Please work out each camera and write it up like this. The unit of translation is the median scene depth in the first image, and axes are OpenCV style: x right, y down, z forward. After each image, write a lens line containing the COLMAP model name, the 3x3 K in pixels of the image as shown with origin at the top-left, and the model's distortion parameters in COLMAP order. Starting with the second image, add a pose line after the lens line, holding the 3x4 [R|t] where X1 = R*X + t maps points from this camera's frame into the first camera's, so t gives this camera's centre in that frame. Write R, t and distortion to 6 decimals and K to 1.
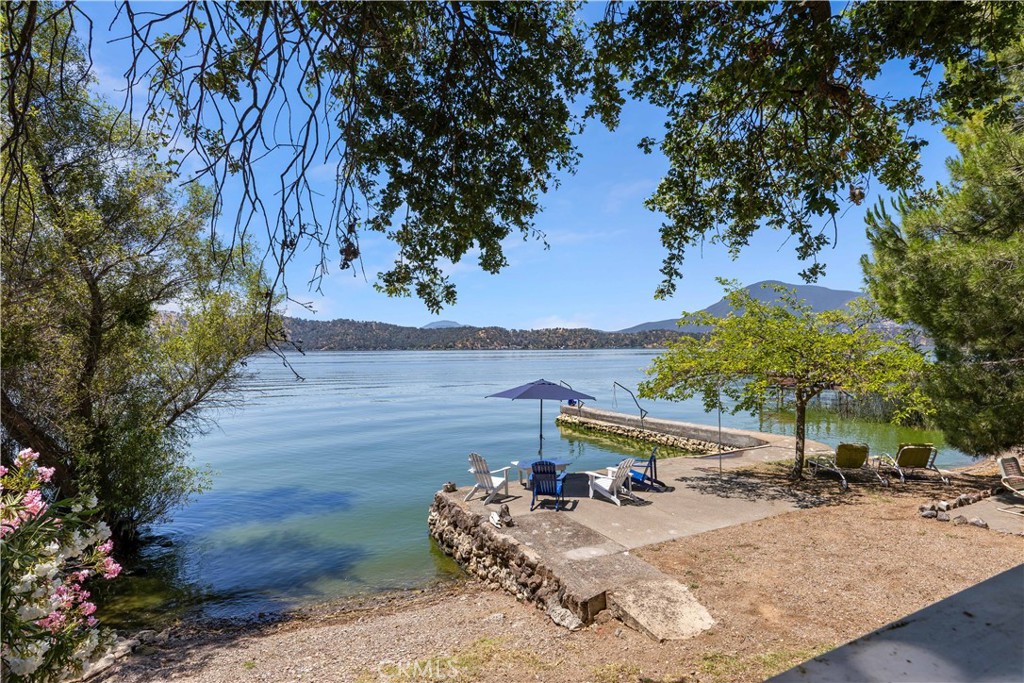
lens RADIAL K [[531.5, 0, 514.9], [0, 531.5, 339.0], [0, 0, 1]] dist [-0.007738, -0.000683]
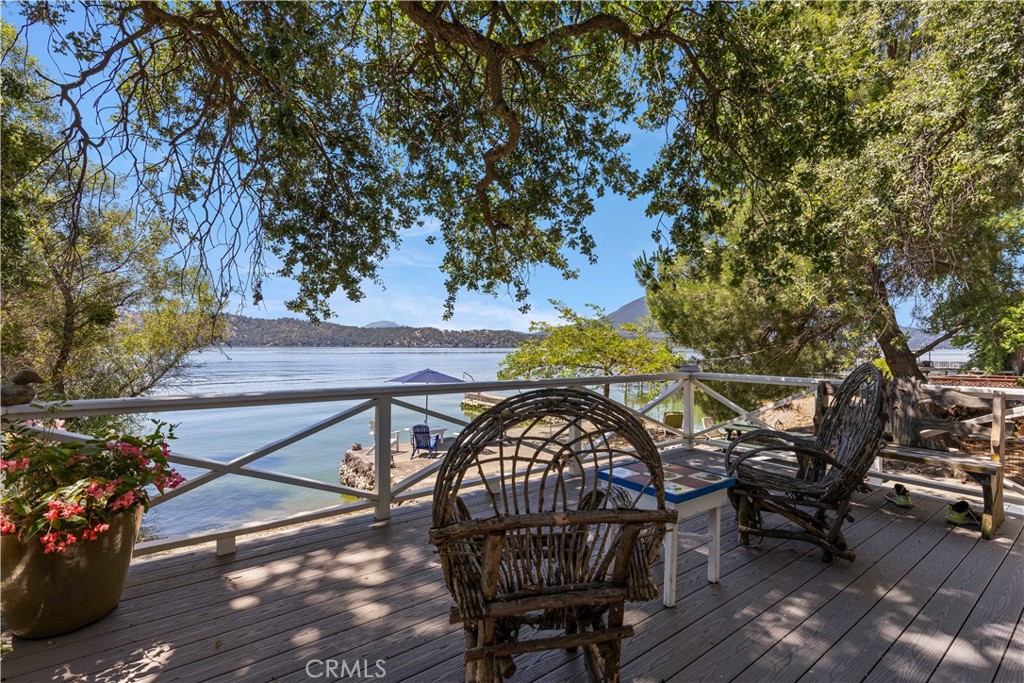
lens RADIAL K [[457.5, 0, 517.1], [0, 457.5, 343.1], [0, 0, 1]] dist [-0.002353, 0.000098]
pose [[0.988522, 0.013516, 0.150468, 0.098028], [-0.014927, 0.999855, 0.008254, -0.004650], [-0.150335, -0.010405, 0.988580, -0.210512]]
